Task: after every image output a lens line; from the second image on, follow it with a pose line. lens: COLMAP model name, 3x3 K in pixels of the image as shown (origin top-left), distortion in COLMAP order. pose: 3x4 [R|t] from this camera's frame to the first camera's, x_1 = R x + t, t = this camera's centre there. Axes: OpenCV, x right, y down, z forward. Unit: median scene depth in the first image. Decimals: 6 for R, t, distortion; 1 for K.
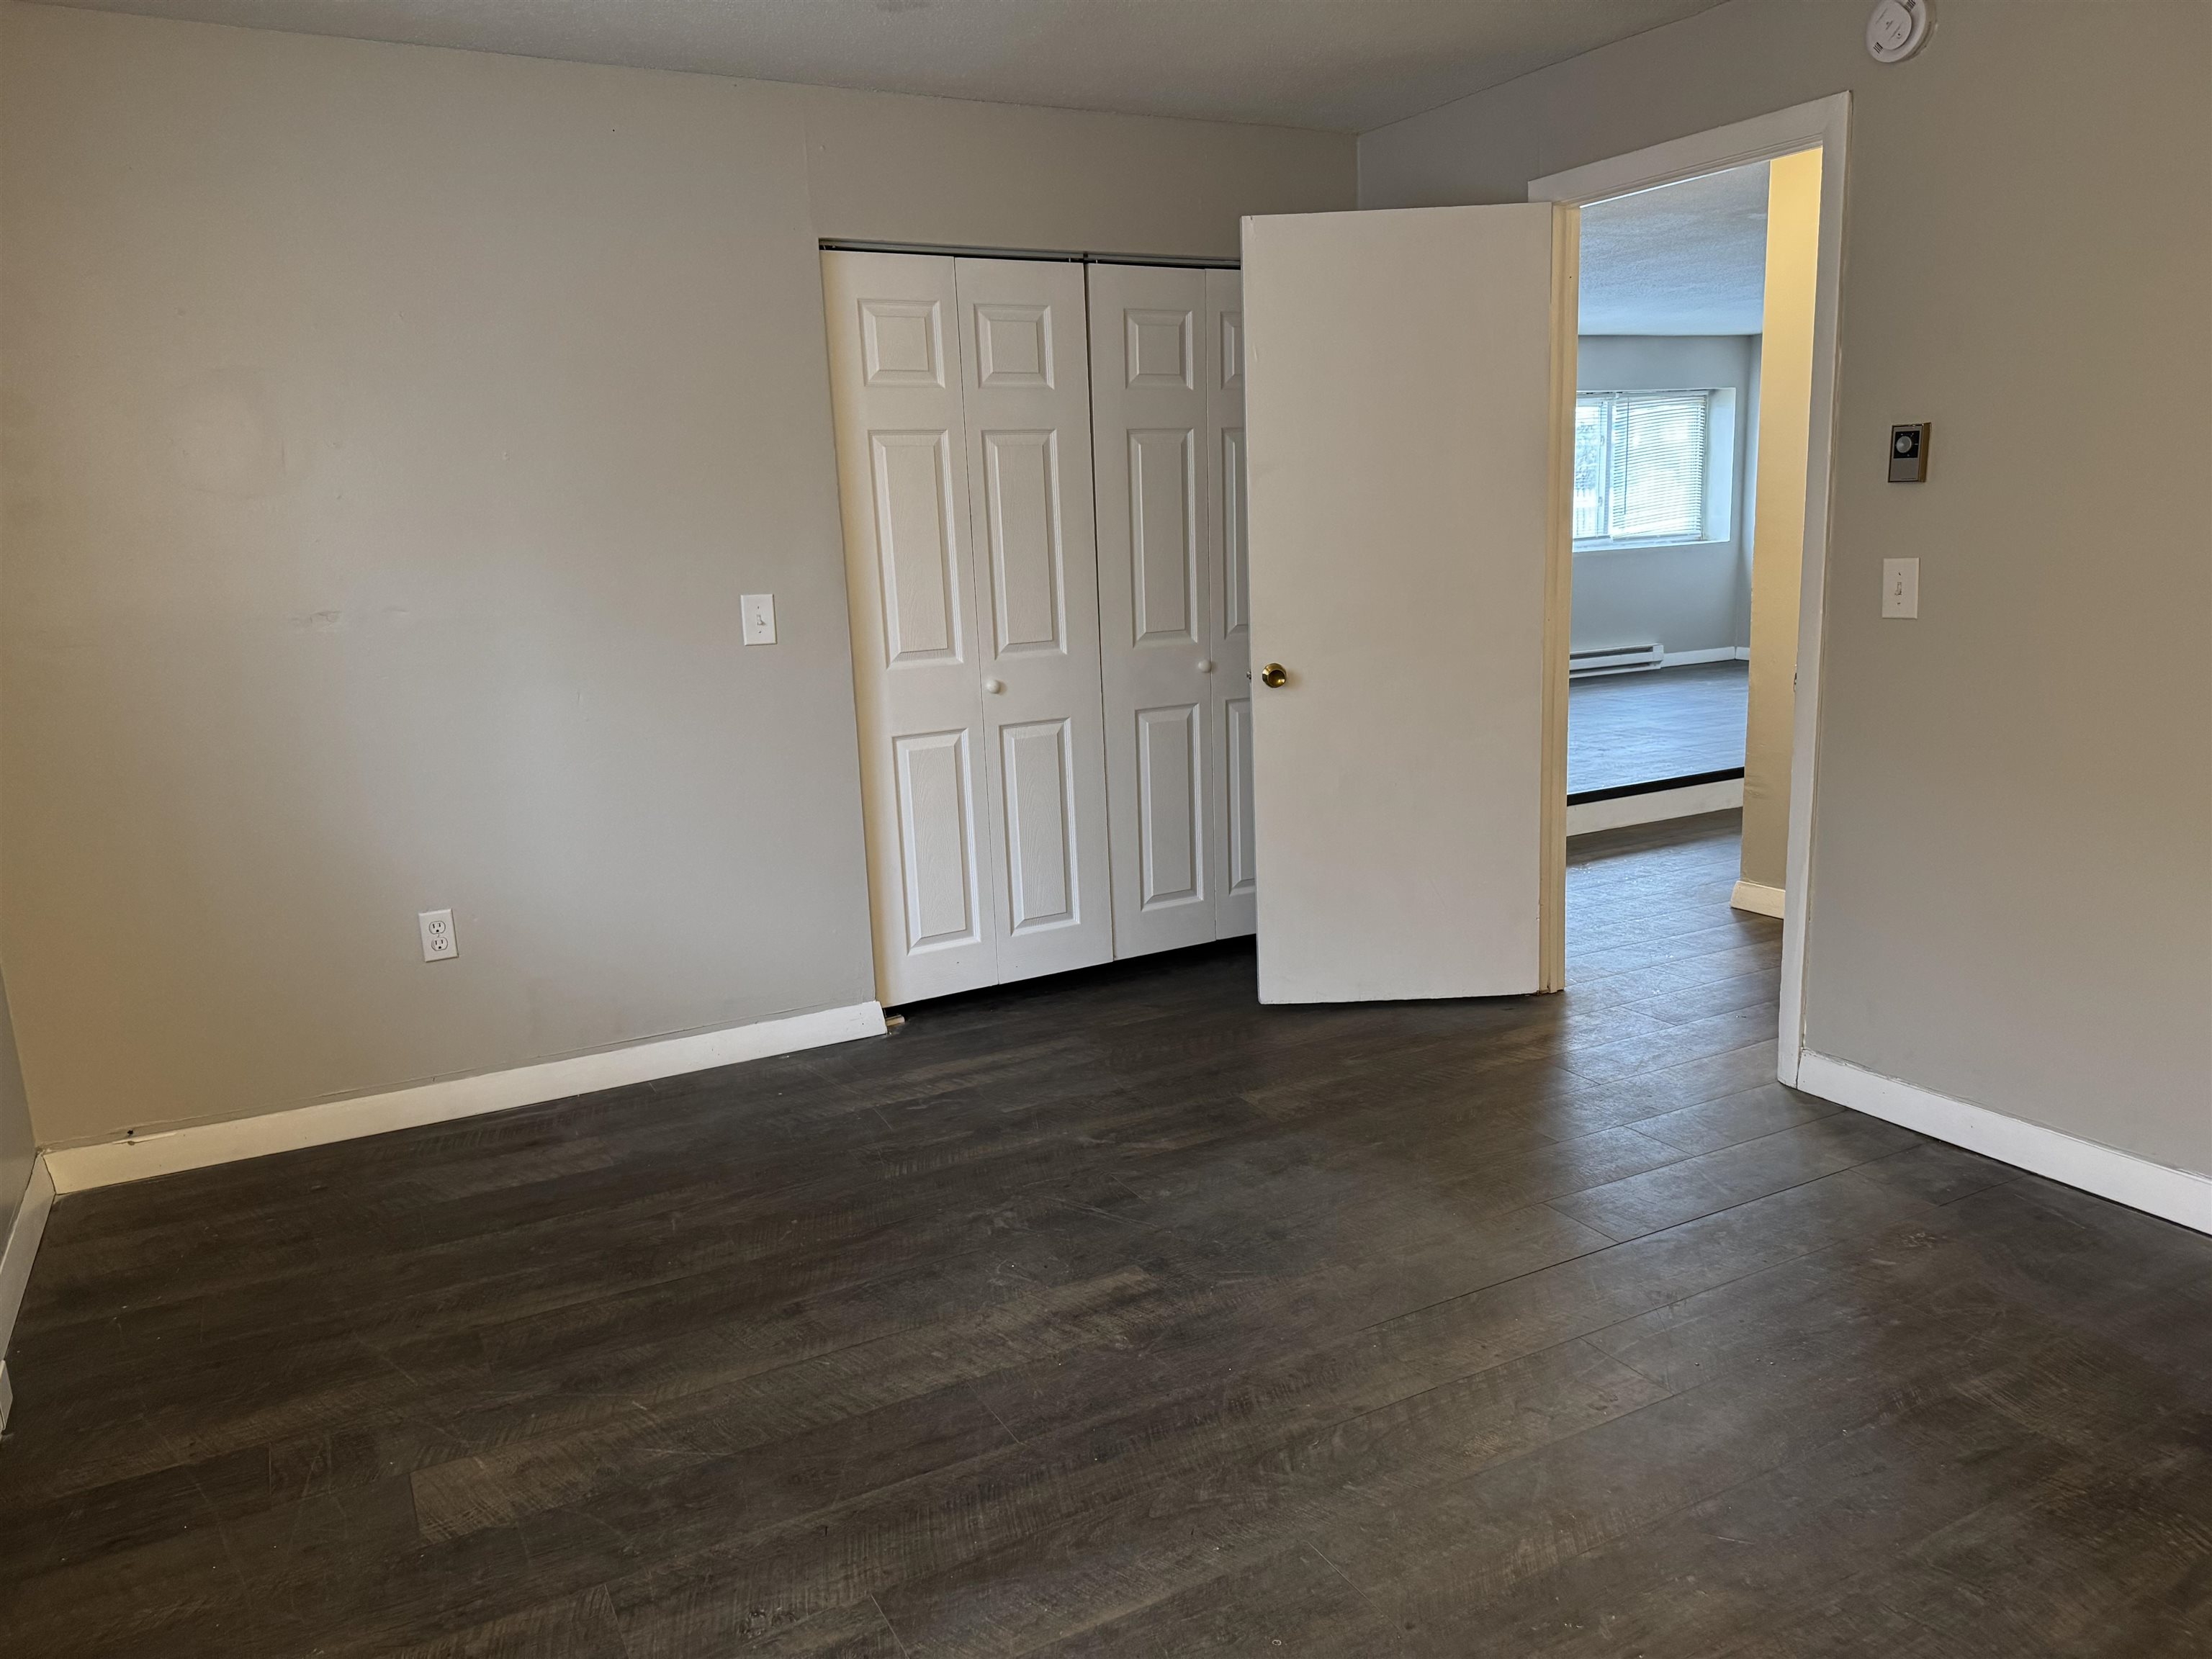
lens RADIAL K [[1536.9, 0, 1107.6], [0, 1536.9, 833.3], [0, 0, 1]] dist [0.162857, -0.286846]
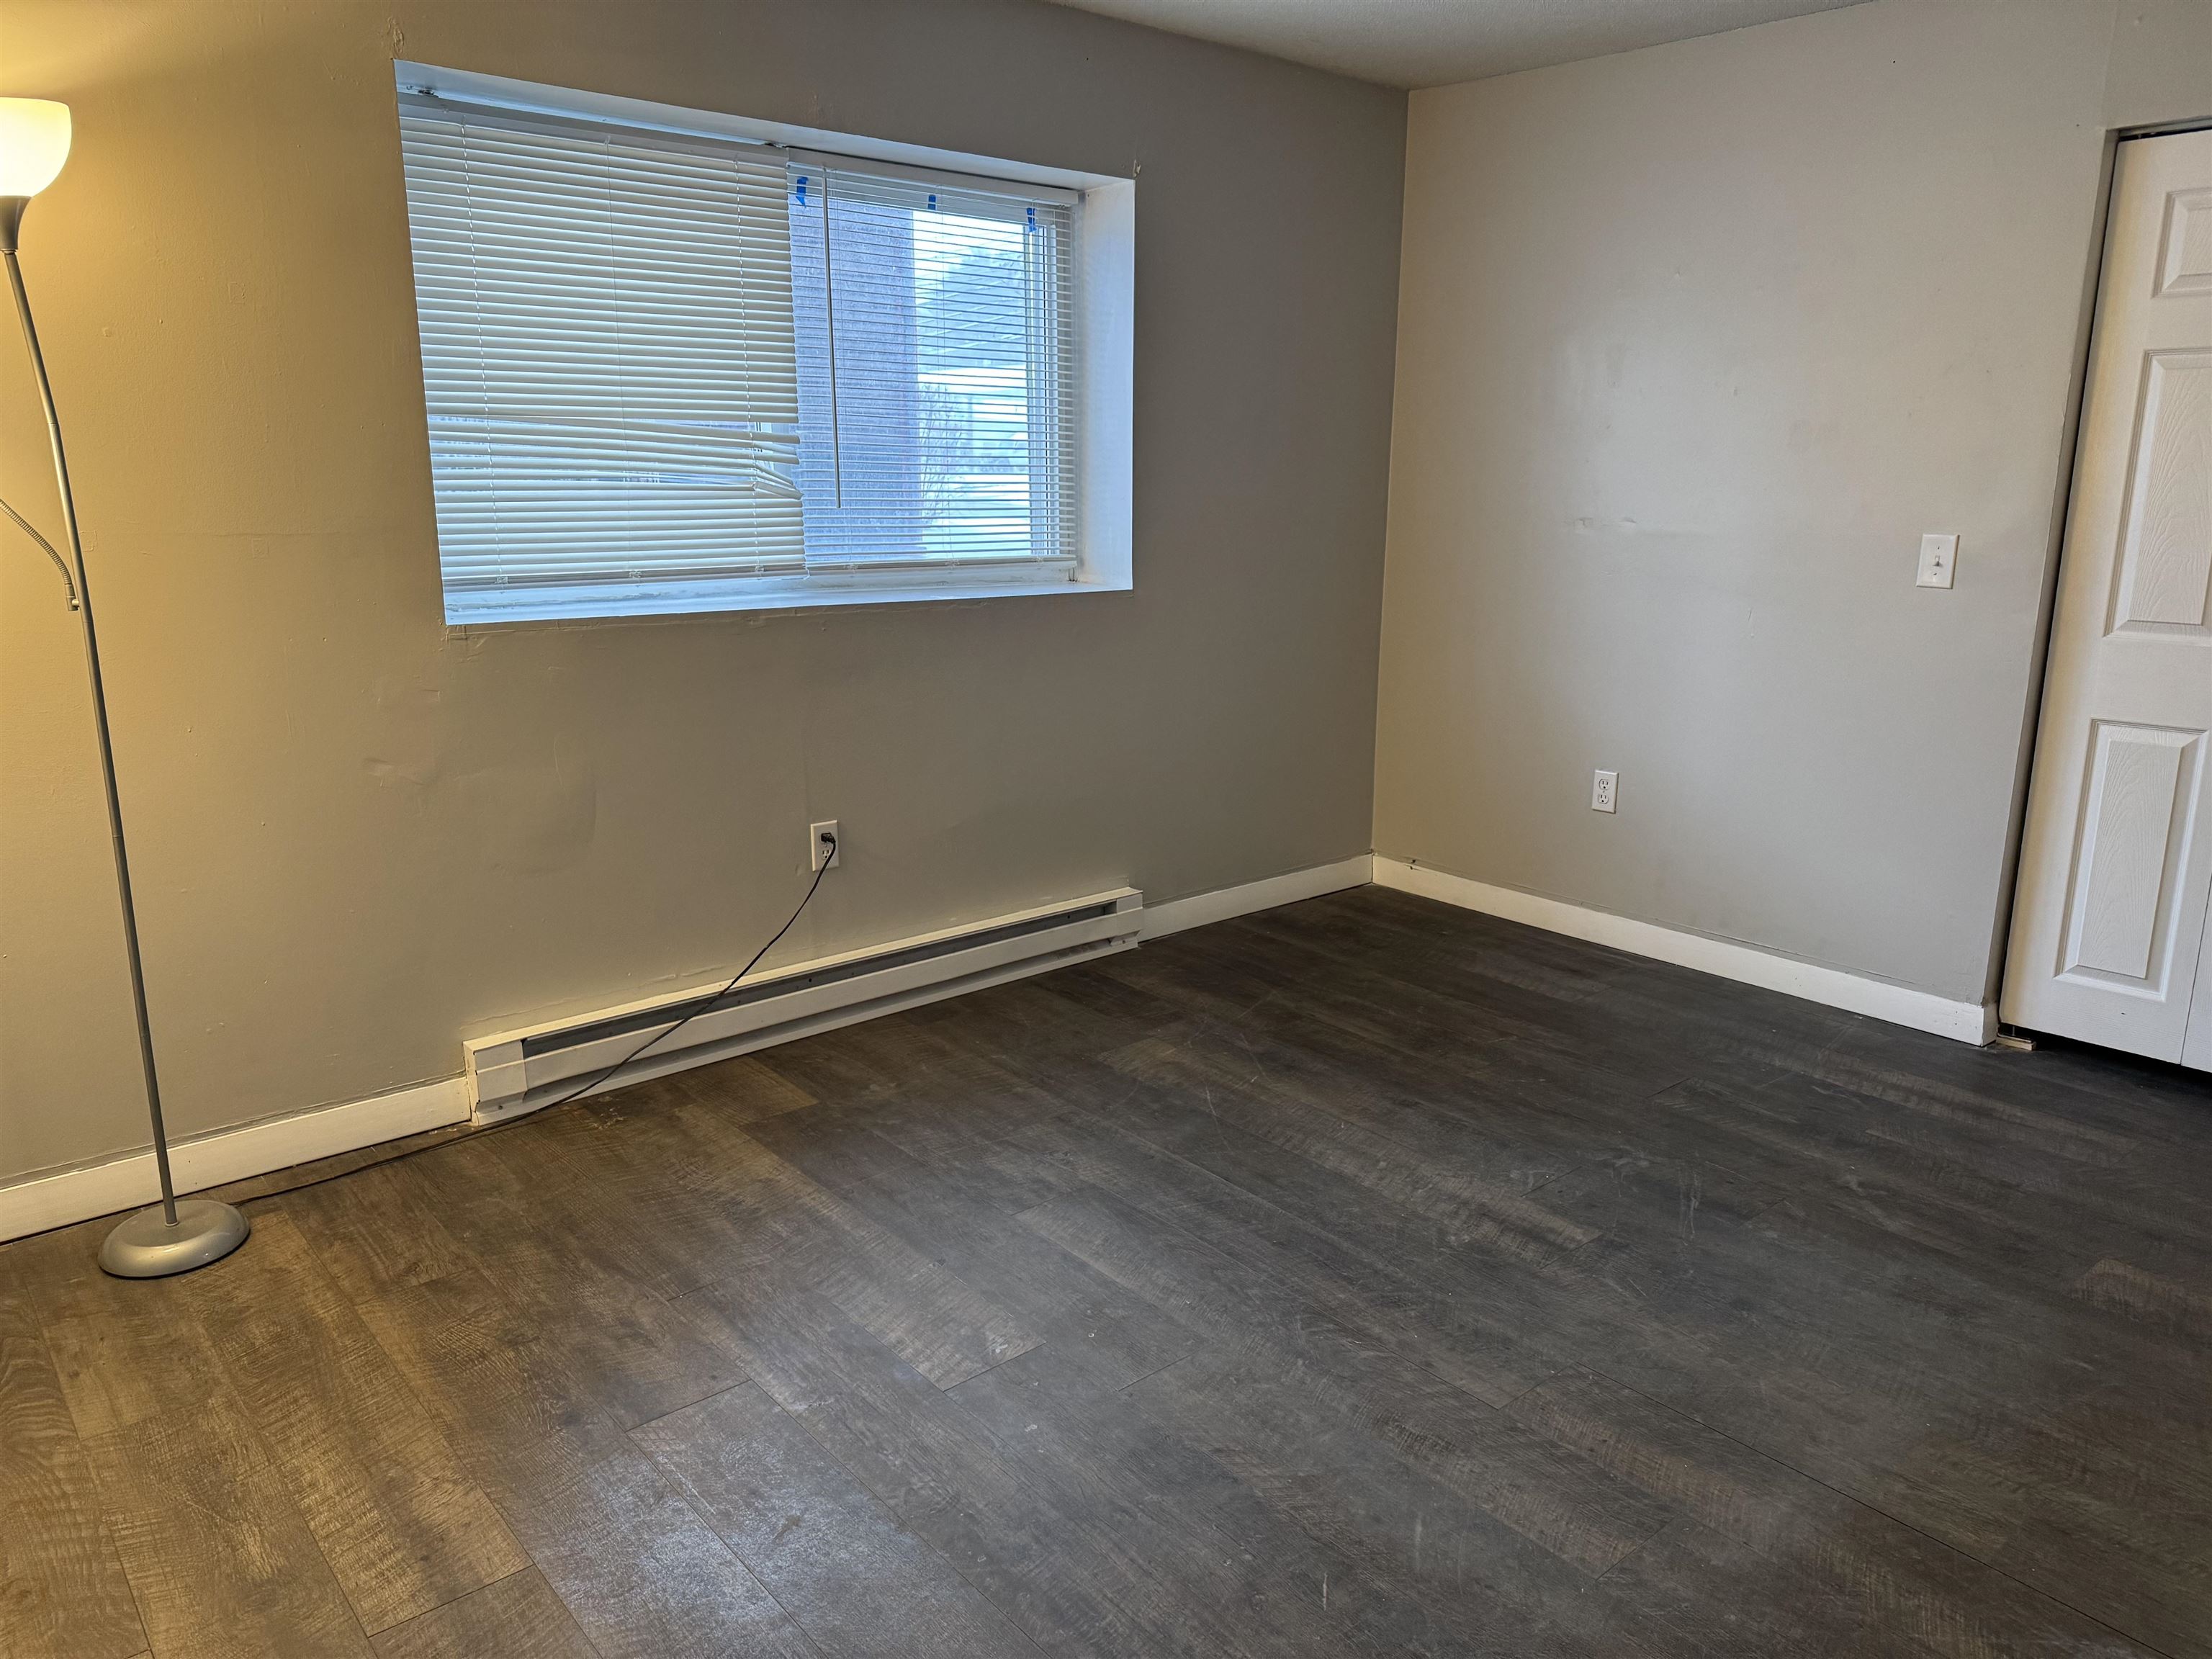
lens RADIAL K [[1536.9, 0, 1107.6], [0, 1536.9, 833.3], [0, 0, 1]] dist [0.162857, -0.286846]
pose [[0.211999, 0.266481, -0.940236, 0.700914], [-0.207647, 0.952419, 0.223114, -0.102767], [0.954955, 0.147937, 0.257246, 0.350074]]
